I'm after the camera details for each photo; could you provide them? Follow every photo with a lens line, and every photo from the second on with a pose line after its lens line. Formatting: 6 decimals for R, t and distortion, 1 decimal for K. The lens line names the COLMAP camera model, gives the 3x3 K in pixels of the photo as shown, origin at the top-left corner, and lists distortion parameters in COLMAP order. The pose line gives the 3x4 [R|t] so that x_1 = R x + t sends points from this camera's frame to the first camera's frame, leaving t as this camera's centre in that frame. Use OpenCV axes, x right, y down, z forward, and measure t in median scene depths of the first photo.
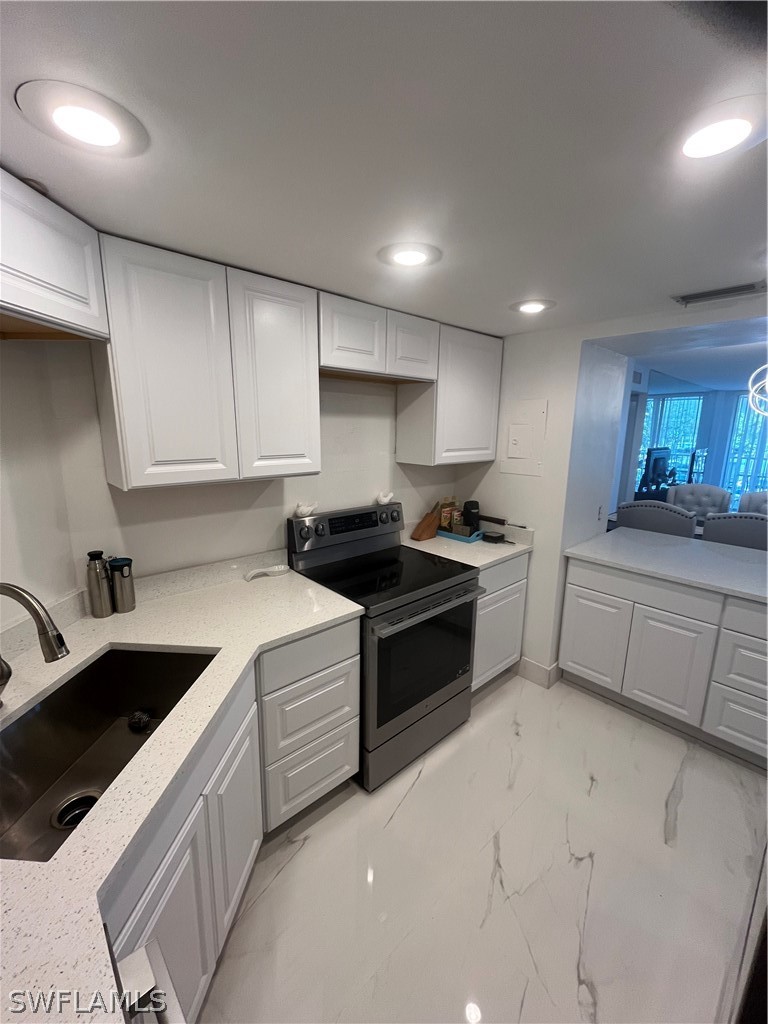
lens RADIAL K [[417.4, 0, 381.6], [0, 417.4, 513.0], [0, 0, 1]] dist [-0.001256, -0.000419]
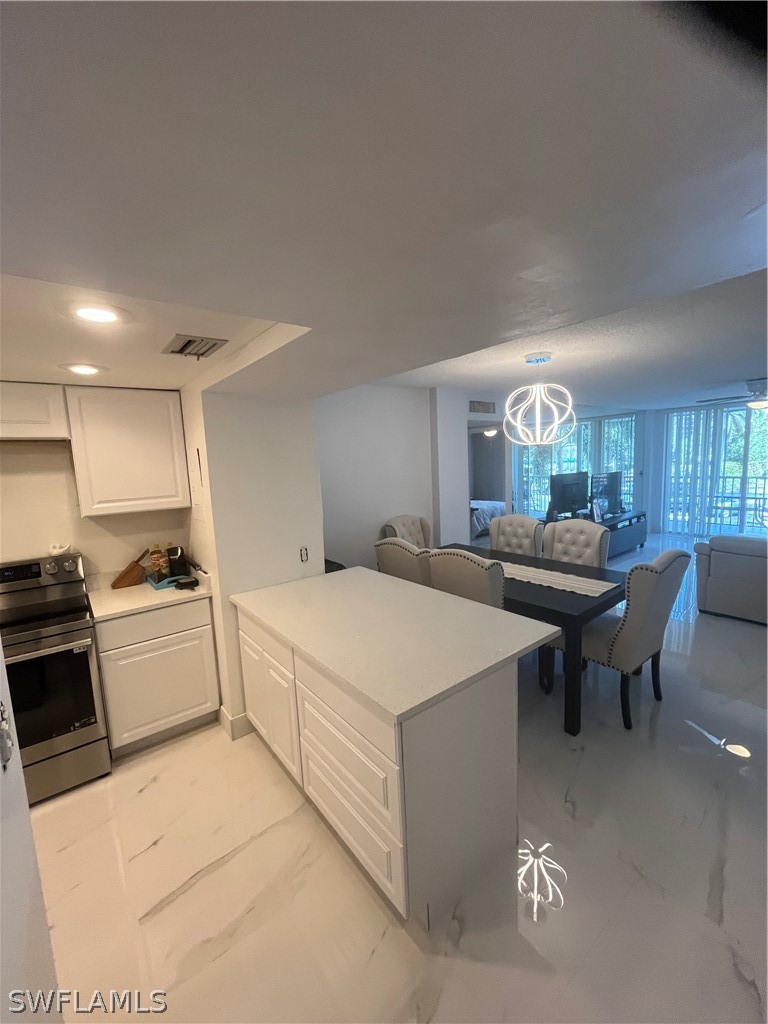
lens RADIAL K [[417.4, 0, 381.6], [0, 417.4, 513.0], [0, 0, 1]] dist [-0.001256, -0.000419]
pose [[0.995743, -0.042324, -0.081882, 1.001373], [0.036043, 0.996401, -0.076725, -0.019632], [0.084835, 0.073447, 0.993684, 0.036532]]
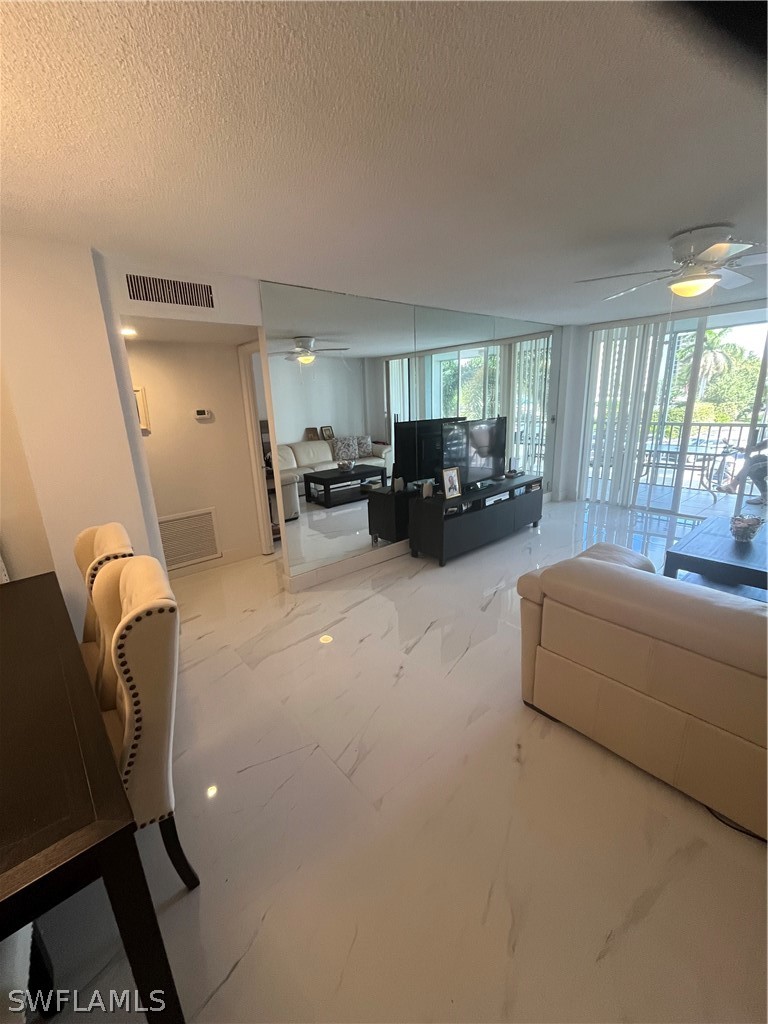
lens RADIAL K [[417.4, 0, 381.6], [0, 417.4, 513.0], [0, 0, 1]] dist [-0.001256, -0.000419]
pose [[0.998245, -0.037099, -0.046151, 1.992354], [0.040040, 0.997112, 0.064533, -0.184250], [0.043624, -0.066268, 0.996848, 1.120615]]
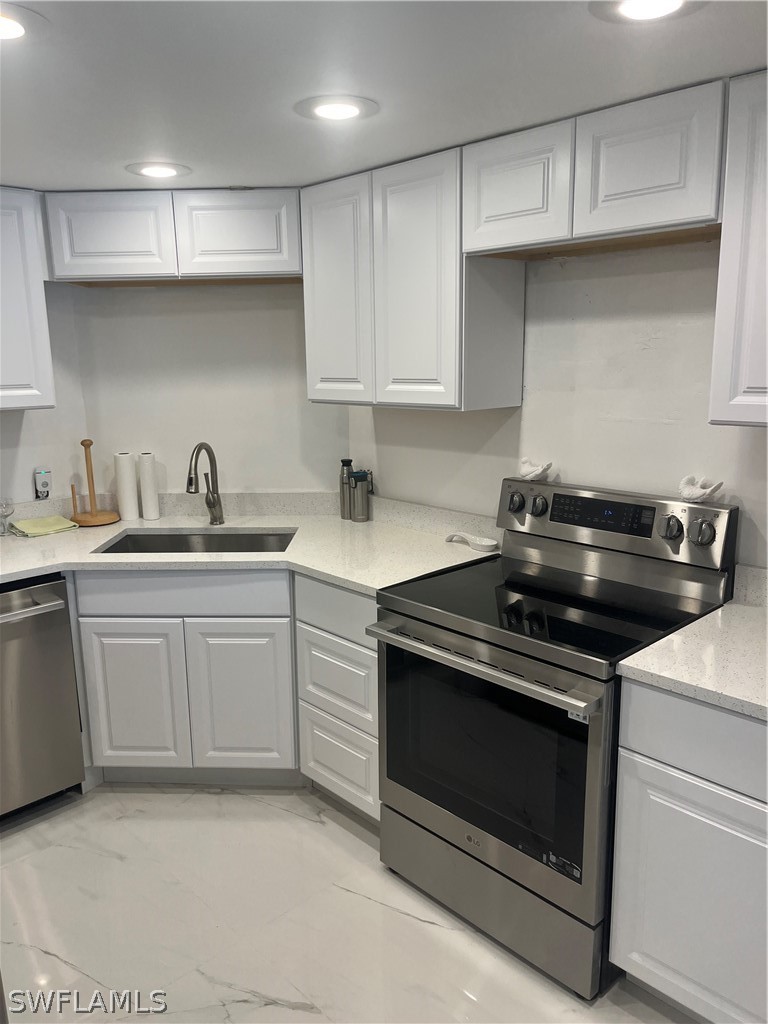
lens RADIAL K [[780.8, 0, 381.9], [0, 780.8, 515.2], [0, 0, 1]] dist [0.028770, -0.007014]
pose [[0.018985, 0.194082, -0.980802, 0.961801], [-0.185167, 0.964691, 0.187310, -0.118267], [0.982524, 0.178056, 0.054252, 0.687365]]
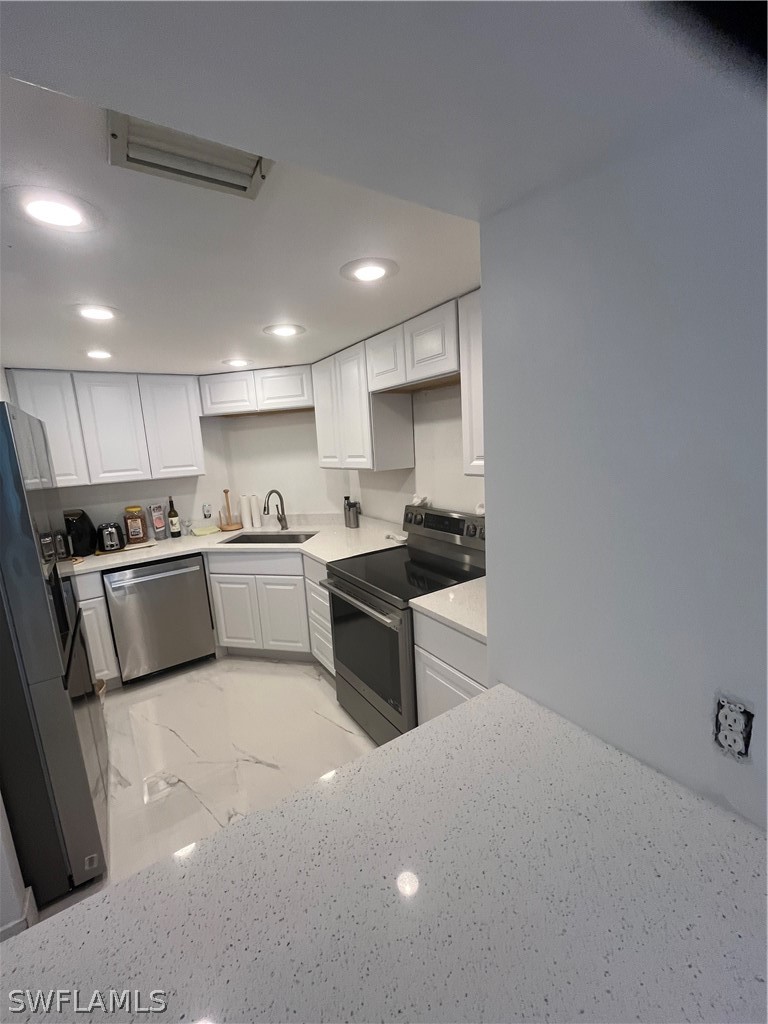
lens RADIAL K [[417.4, 0, 381.6], [0, 417.4, 513.0], [0, 0, 1]] dist [-0.001256, -0.000419]
pose [[-0.162665, 0.166419, -0.972546, 0.991608], [-0.141561, 0.971540, 0.189924, -0.183277], [0.976474, 0.168568, -0.134477, 1.019062]]
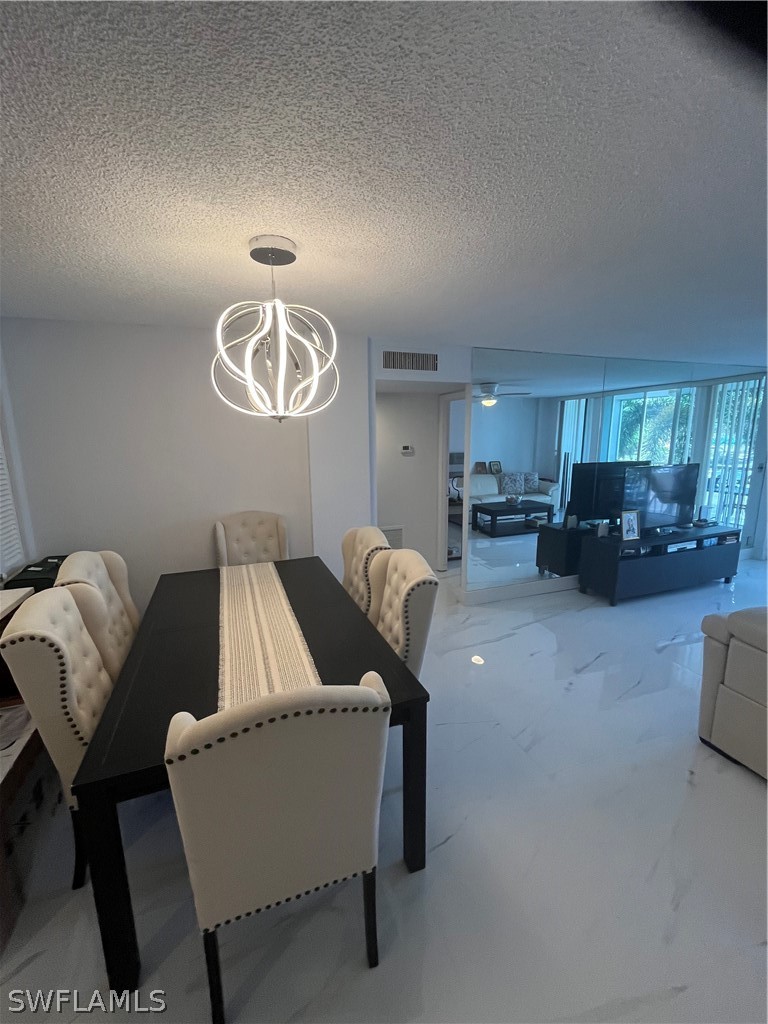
lens RADIAL K [[417.4, 0, 381.6], [0, 417.4, 513.0], [0, 0, 1]] dist [-0.001256, -0.000419]
pose [[0.922352, 0.052734, -0.382735, 1.906580], [-0.058833, 0.998259, -0.004239, -0.167538], [0.381845, 0.026428, 0.923848, 0.828136]]
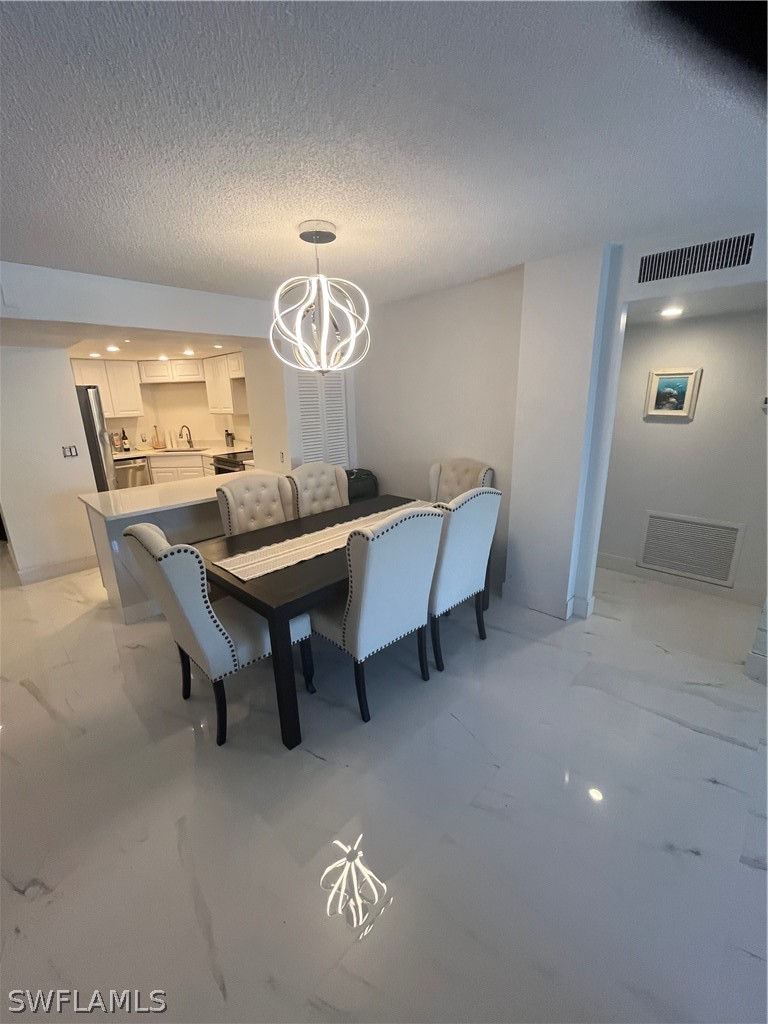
lens RADIAL K [[417.4, 0, 381.6], [0, 417.4, 513.0], [0, 0, 1]] dist [-0.001256, -0.000419]
pose [[0.038585, 0.259037, -0.965096, 2.458115], [-0.175301, 0.952592, 0.248672, -0.289278], [0.983758, 0.159588, 0.082165, 1.577705]]
